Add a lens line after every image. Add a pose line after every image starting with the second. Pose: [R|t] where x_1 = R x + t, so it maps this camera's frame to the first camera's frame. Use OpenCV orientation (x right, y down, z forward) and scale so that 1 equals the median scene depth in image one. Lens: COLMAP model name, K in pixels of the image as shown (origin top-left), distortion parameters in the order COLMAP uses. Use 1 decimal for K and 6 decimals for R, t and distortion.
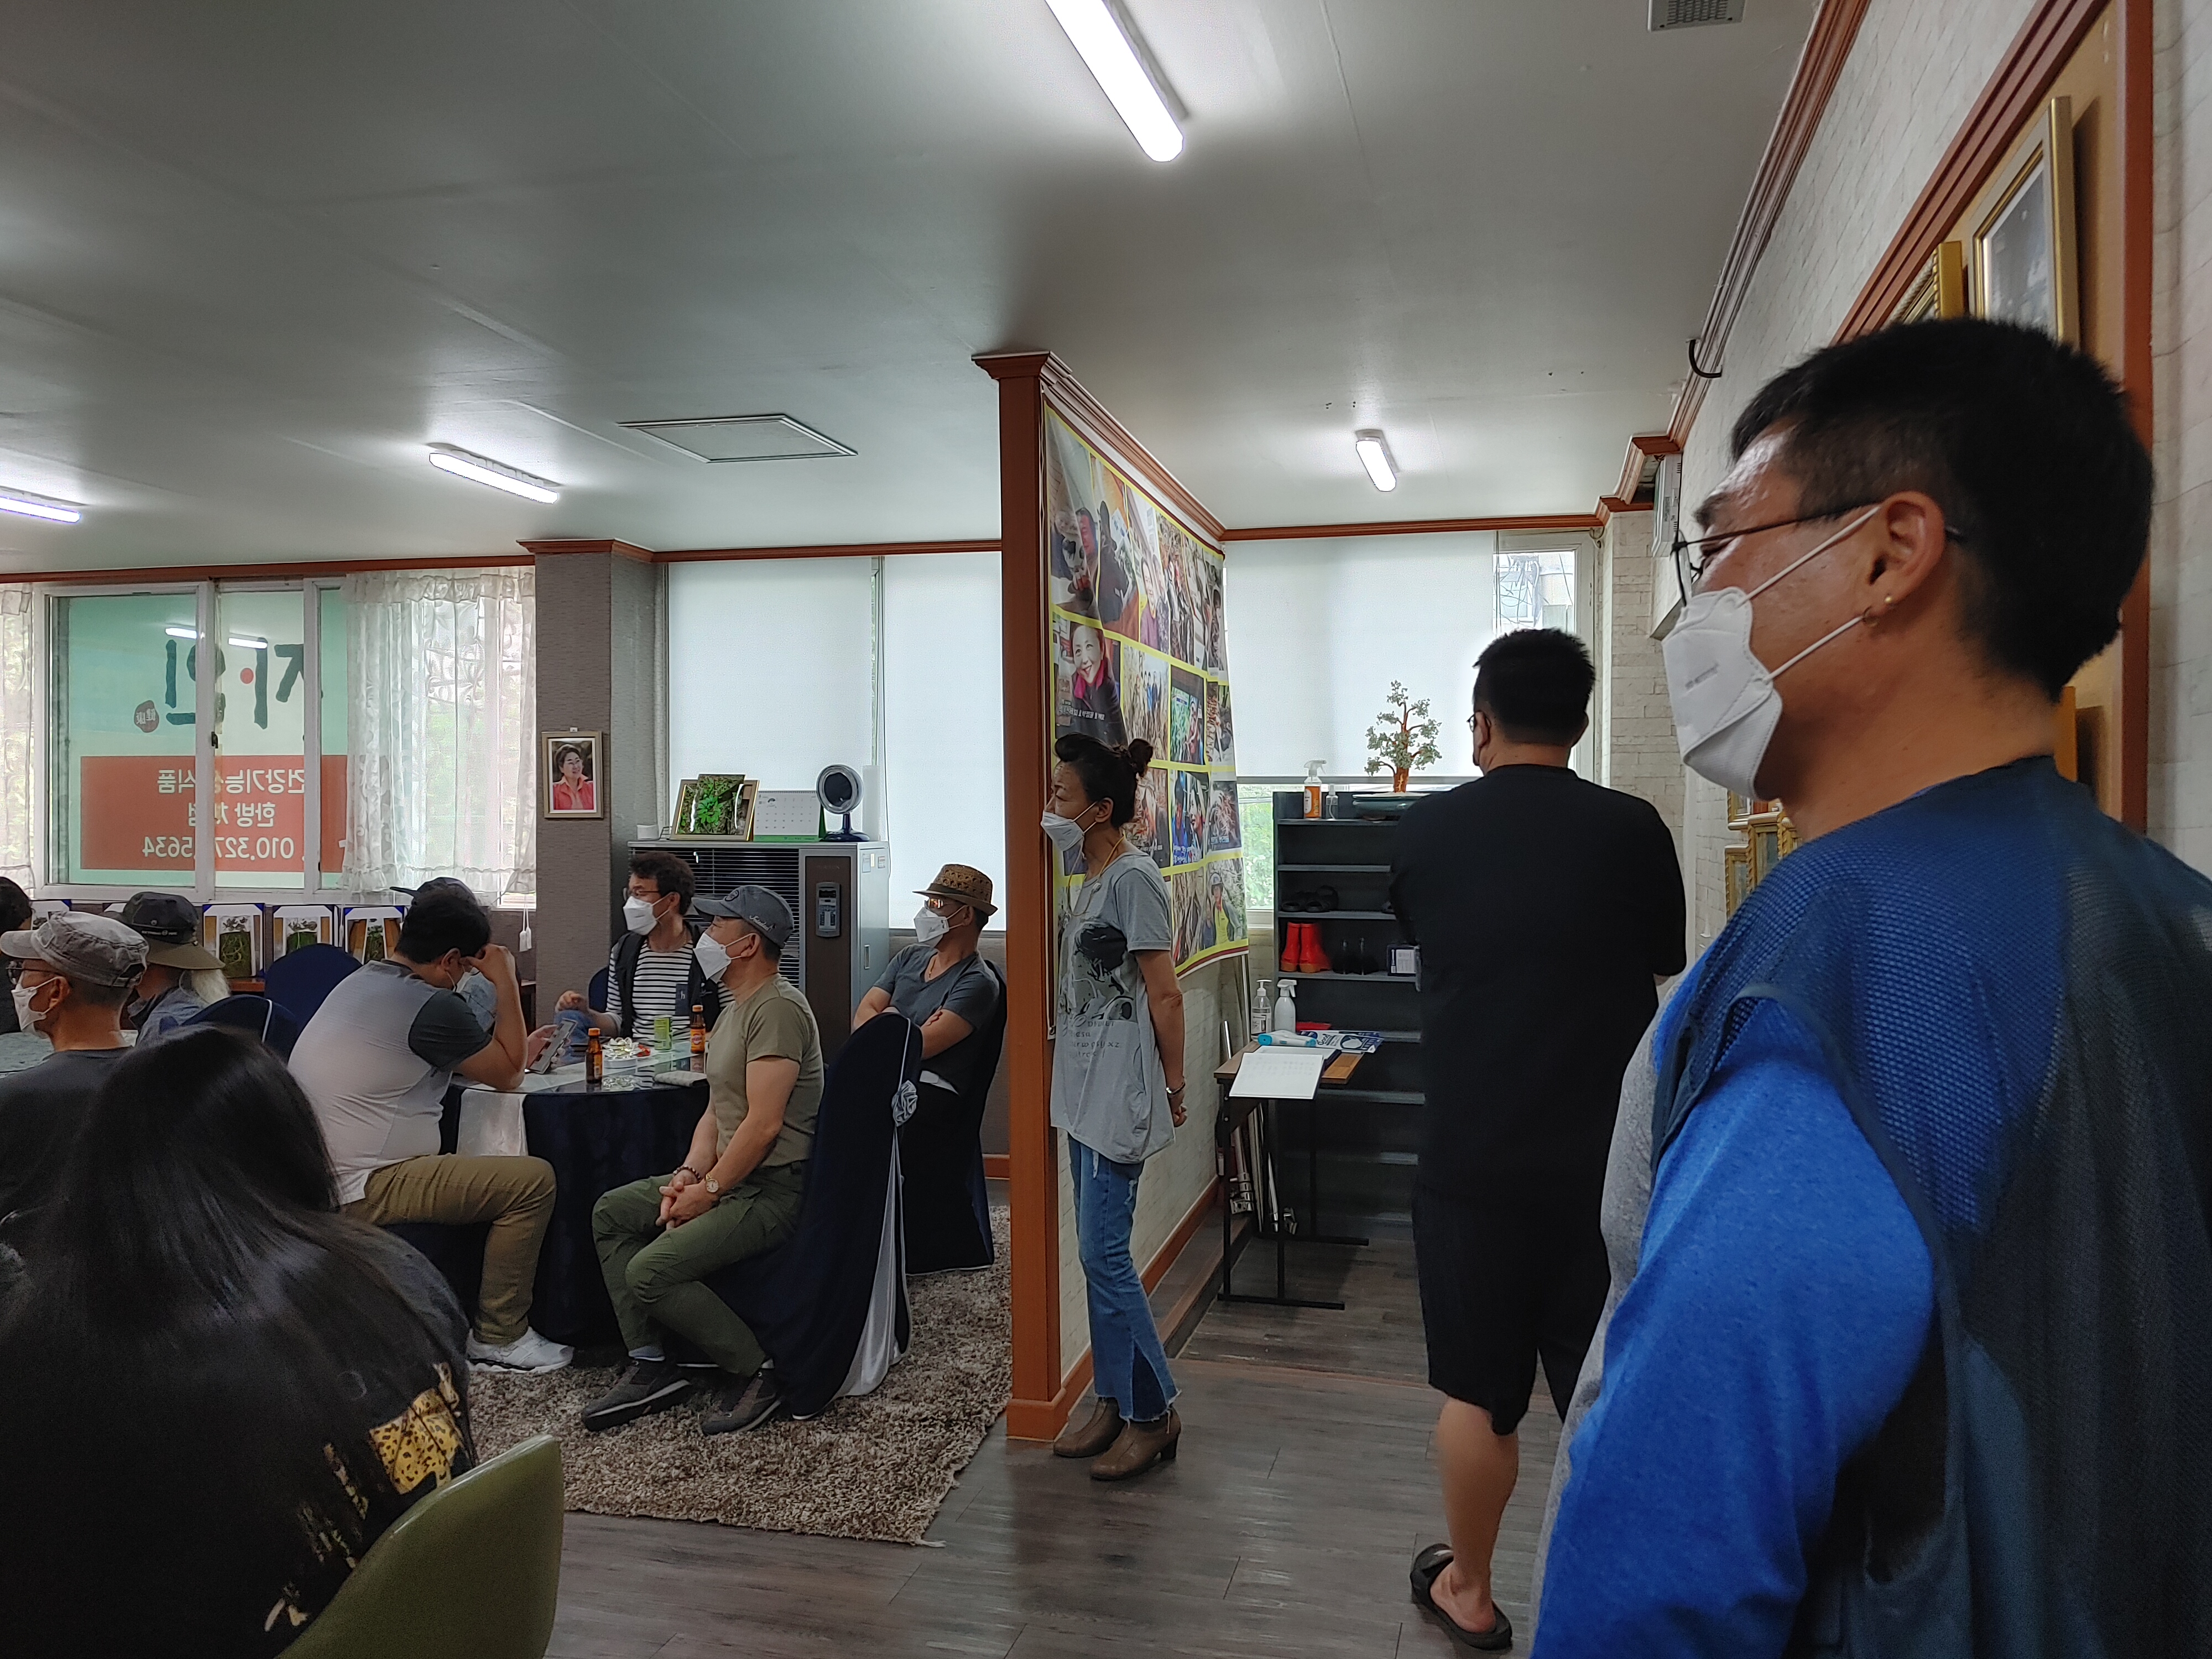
lens RADIAL K [[1656.5, 0, 1084.2], [0, 1656.5, 830.1], [0, 0, 1]] dist [0.098203, -0.125358]
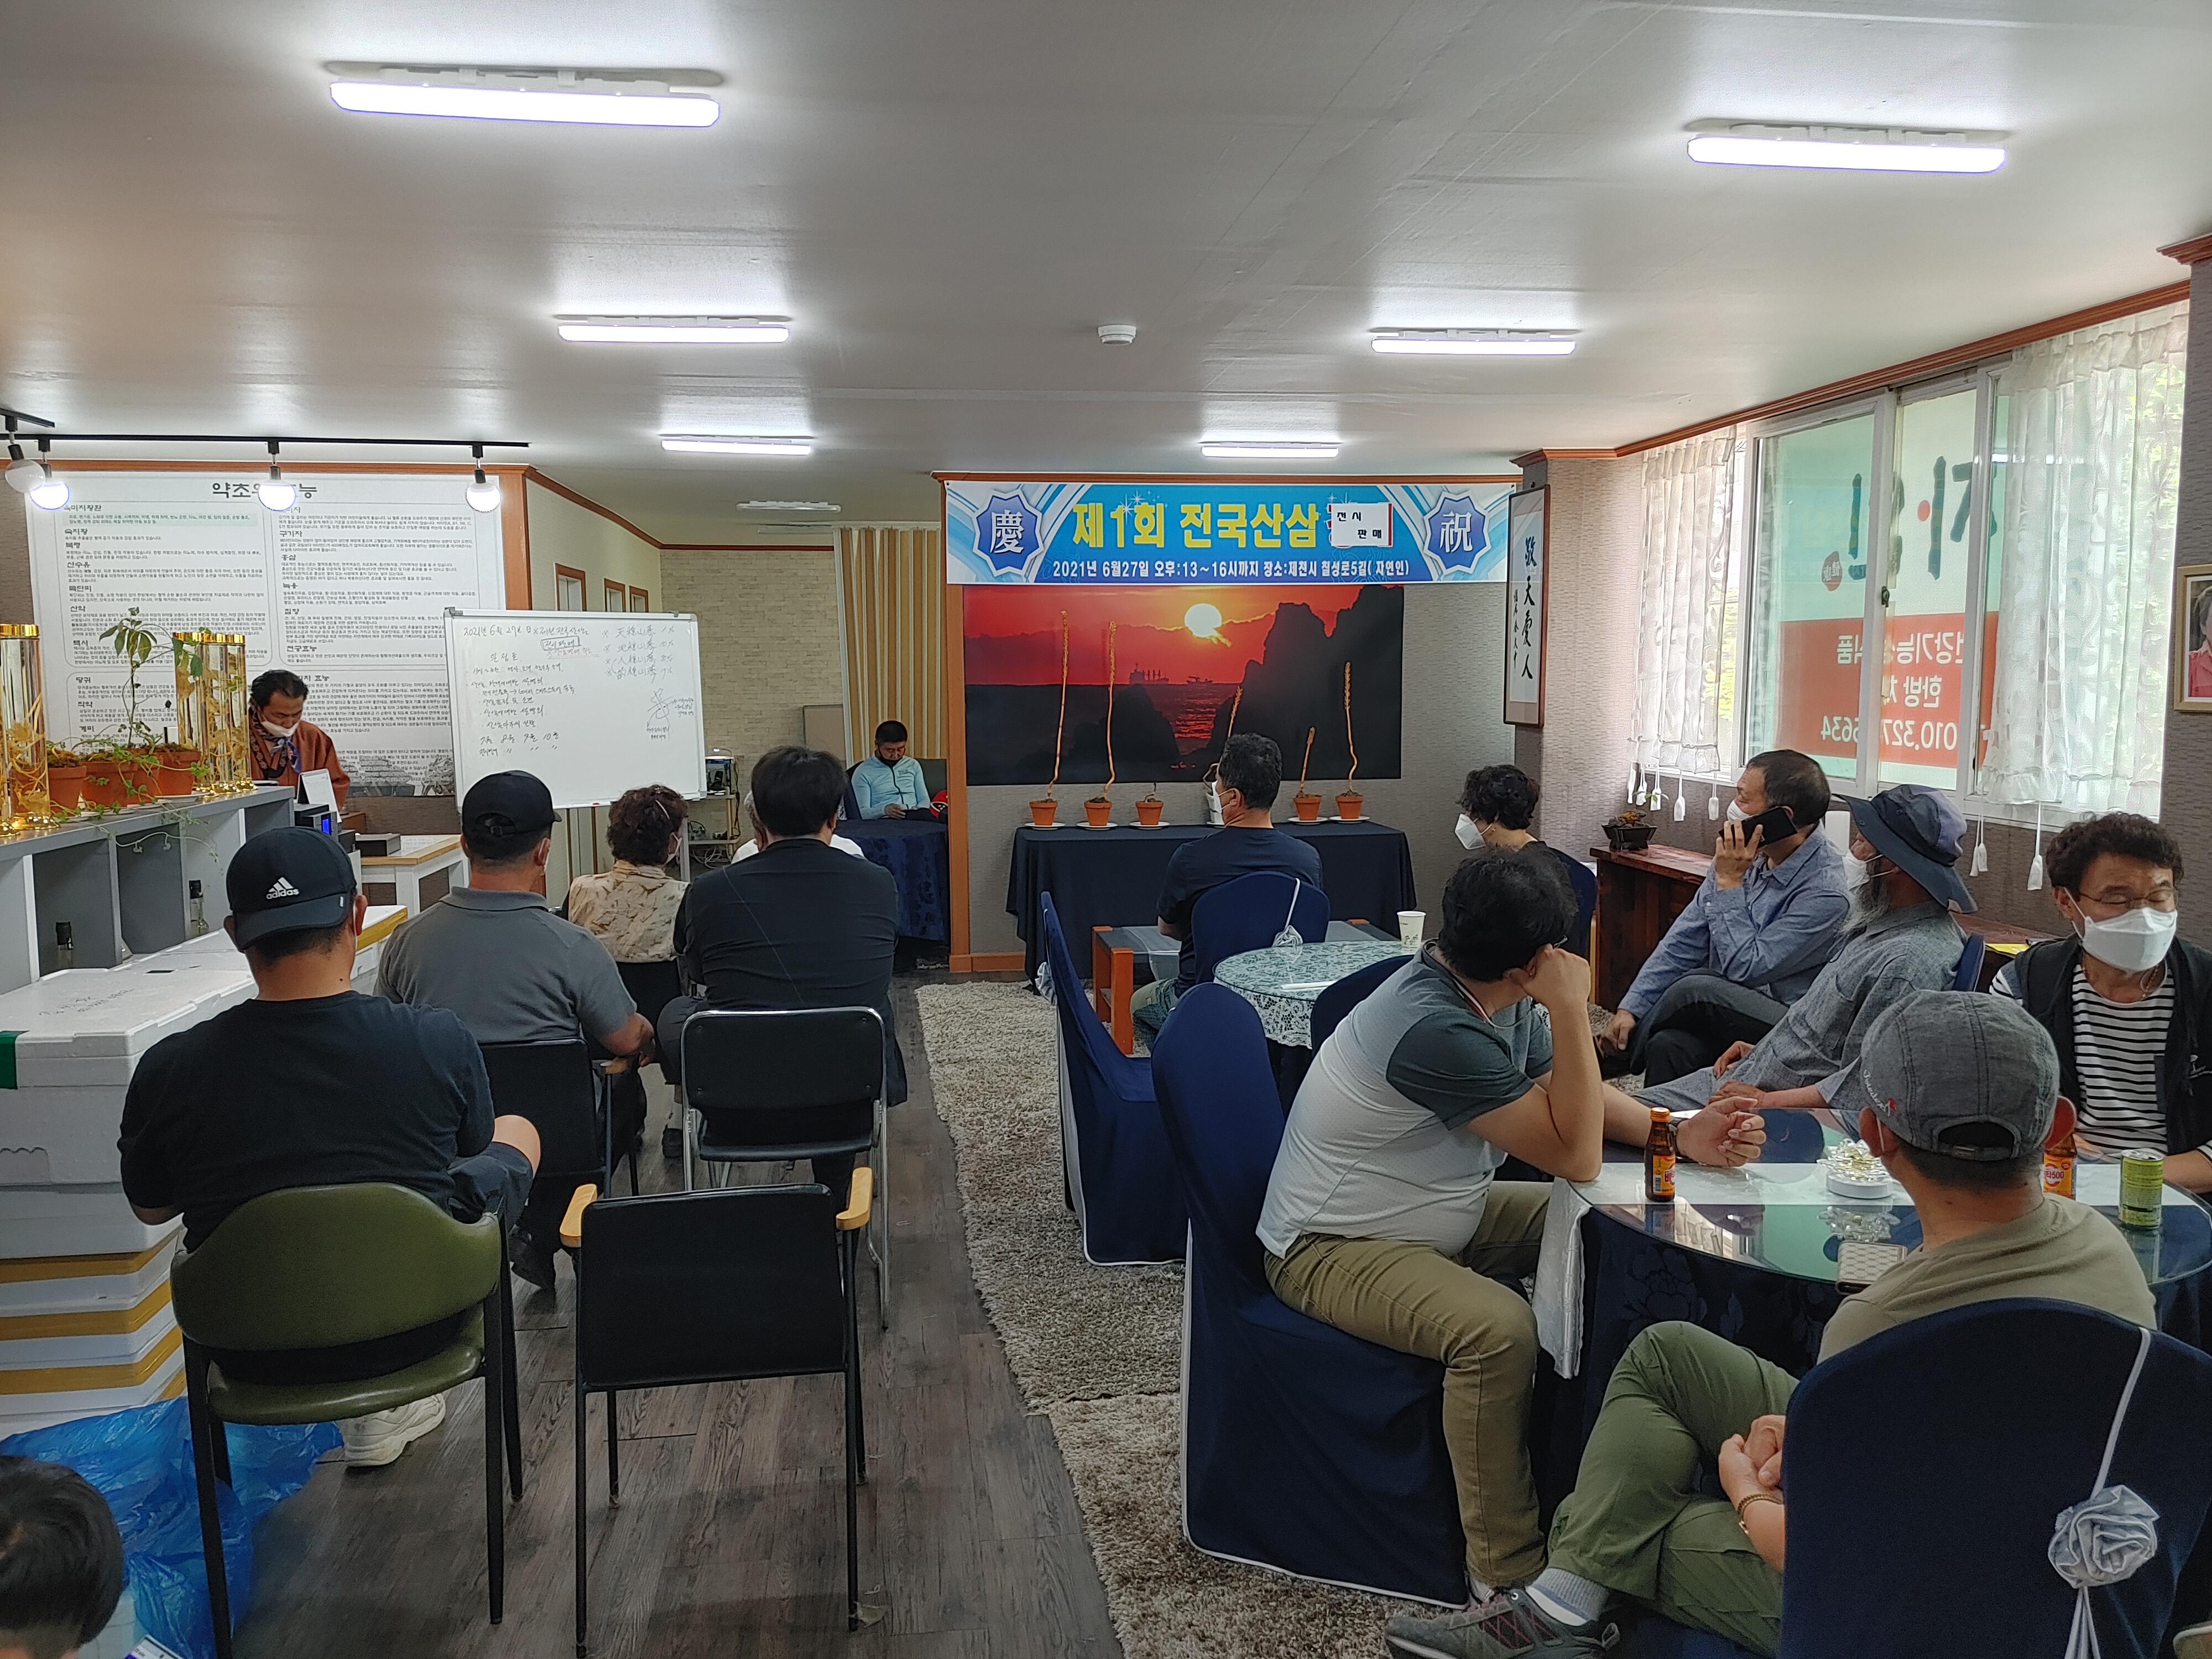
lens RADIAL K [[1656.5, 0, 1116.4], [0, 1656.5, 817.3], [0, 0, 1]] dist [0.098203, -0.125358]
pose [[0.384740, 0.082376, -0.919342, 0.081130], [-0.003936, 0.996147, 0.087611, -0.018260], [0.923017, -0.030089, 0.383582, 0.364707]]
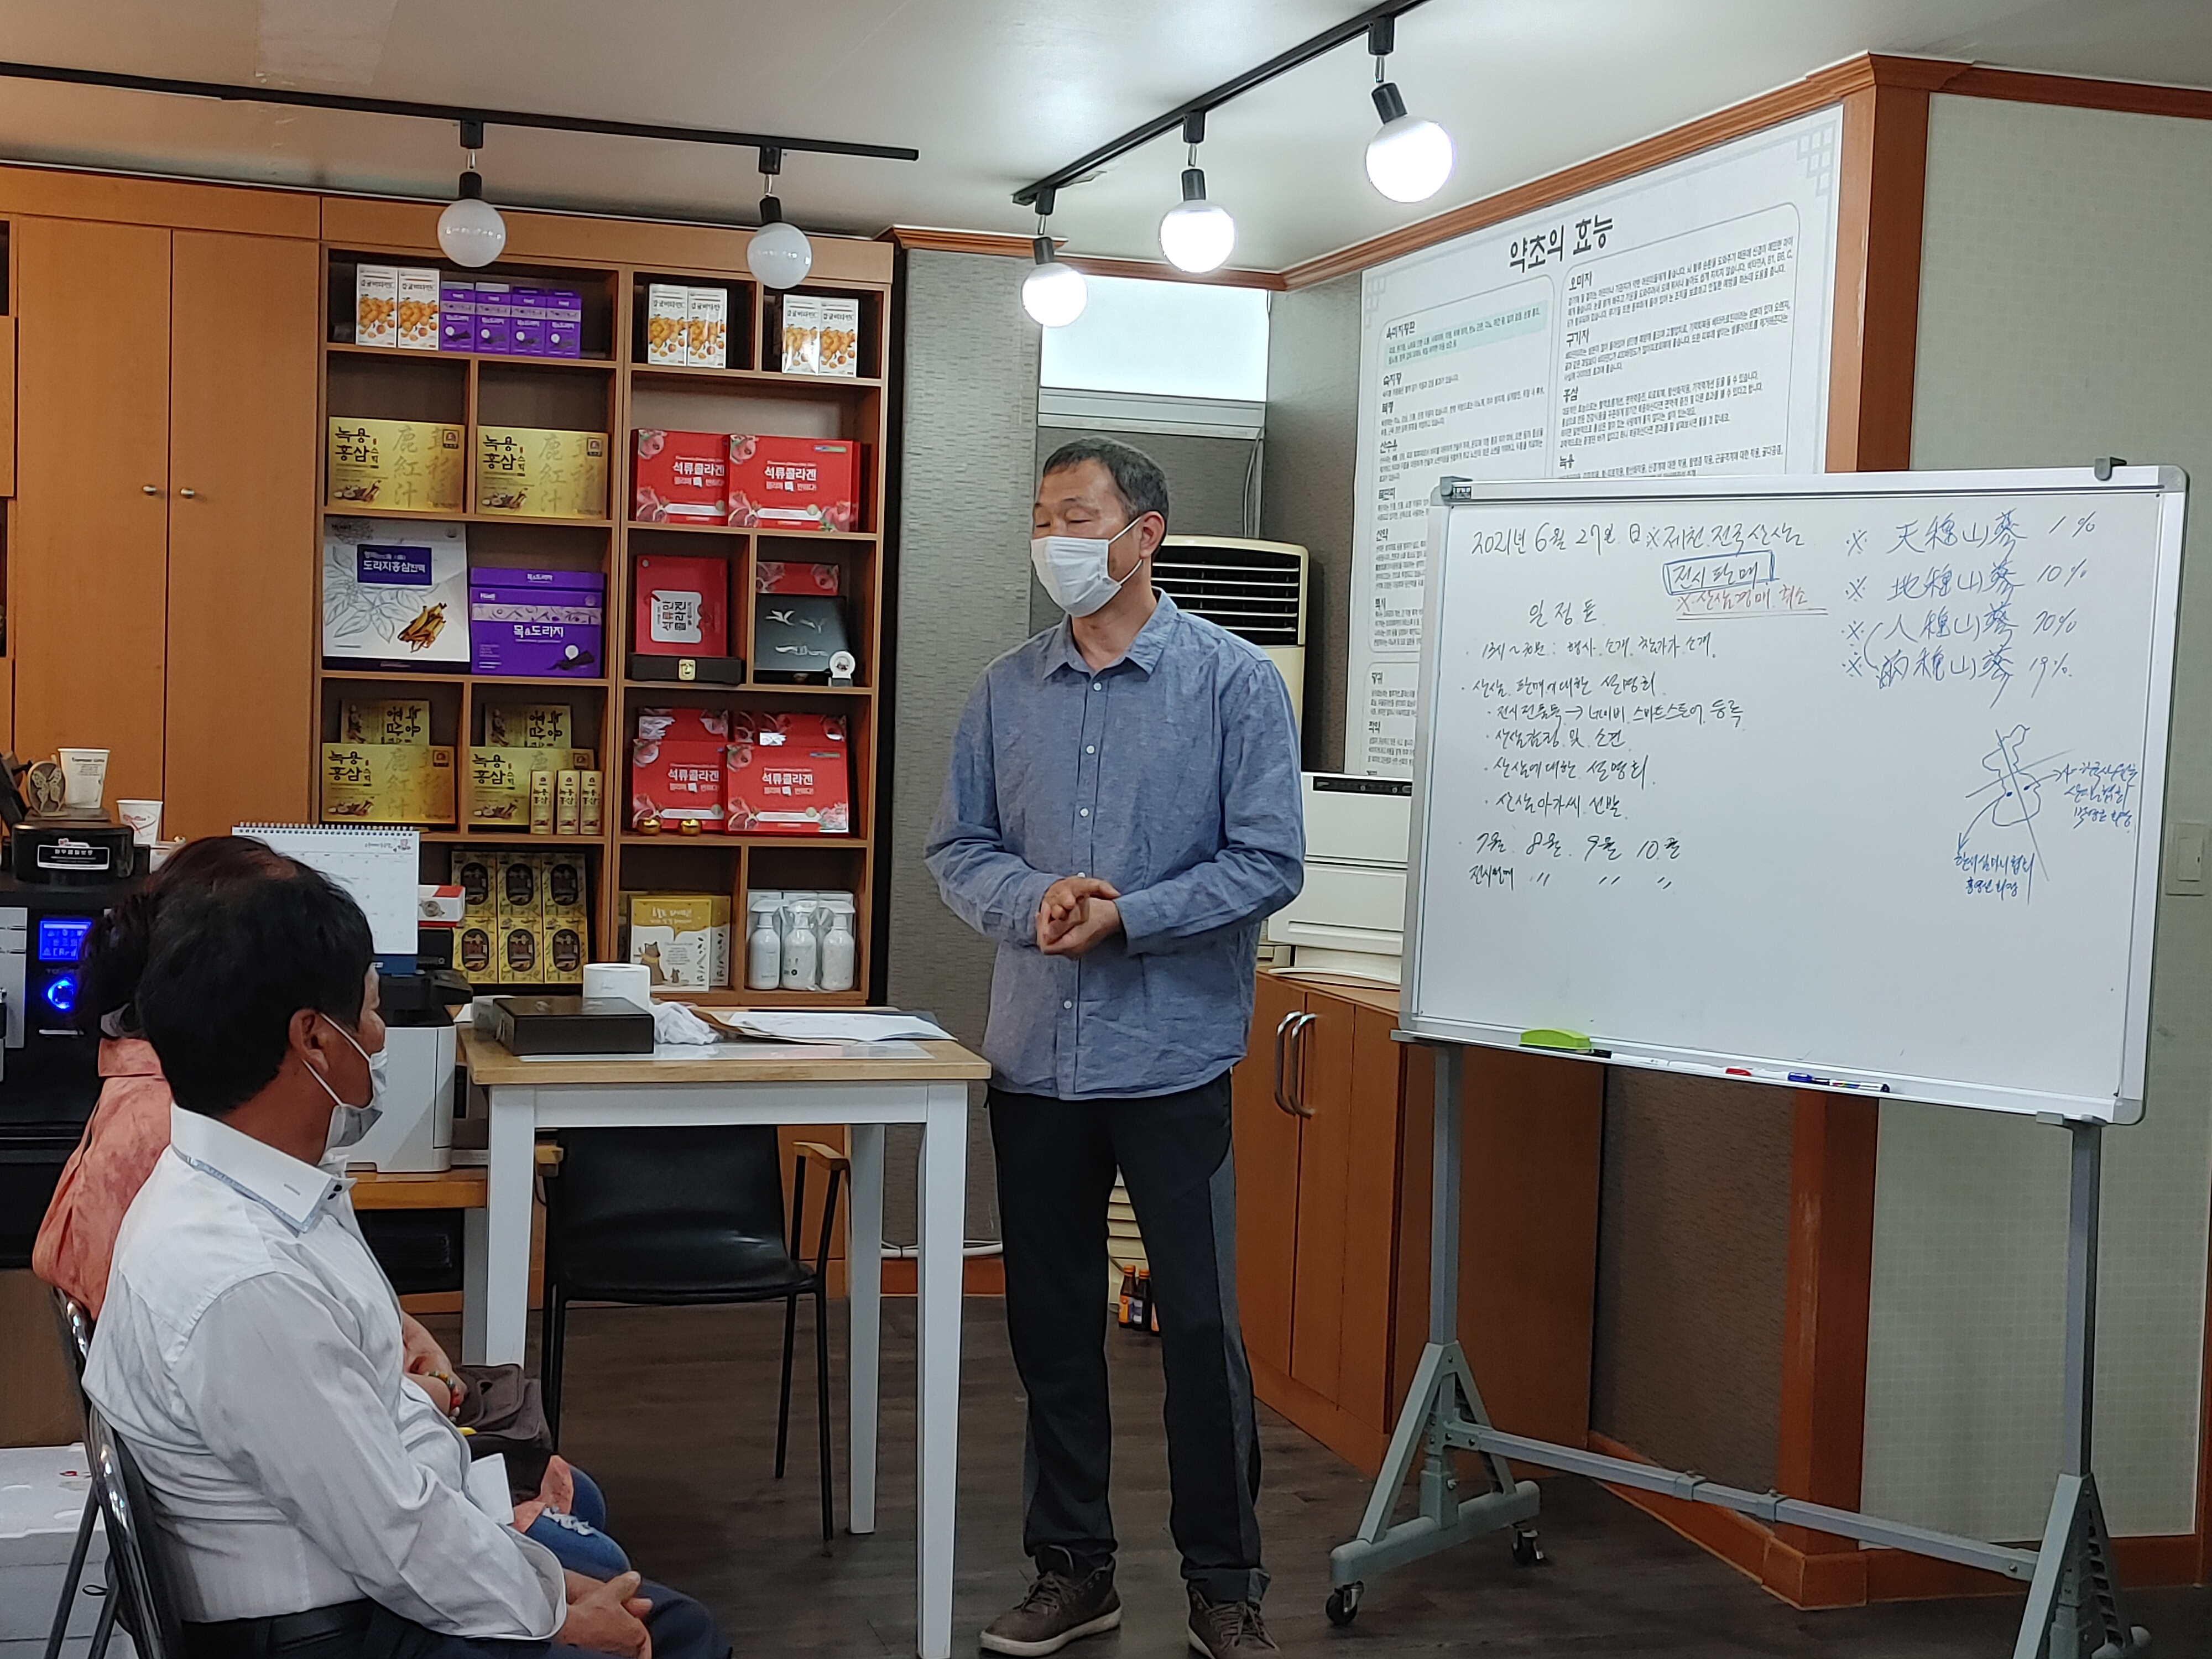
lens RADIAL K [[2848.9, 0, 1107.3], [0, 2848.9, 832.9], [0, 0, 1]] dist [0.059745, 0.000000]
pose [[-0.848771, -0.005344, -0.528734, -0.594199], [-0.044570, 0.997113, 0.061470, -0.010746], [0.526879, 0.075740, -0.846559, 0.881571]]
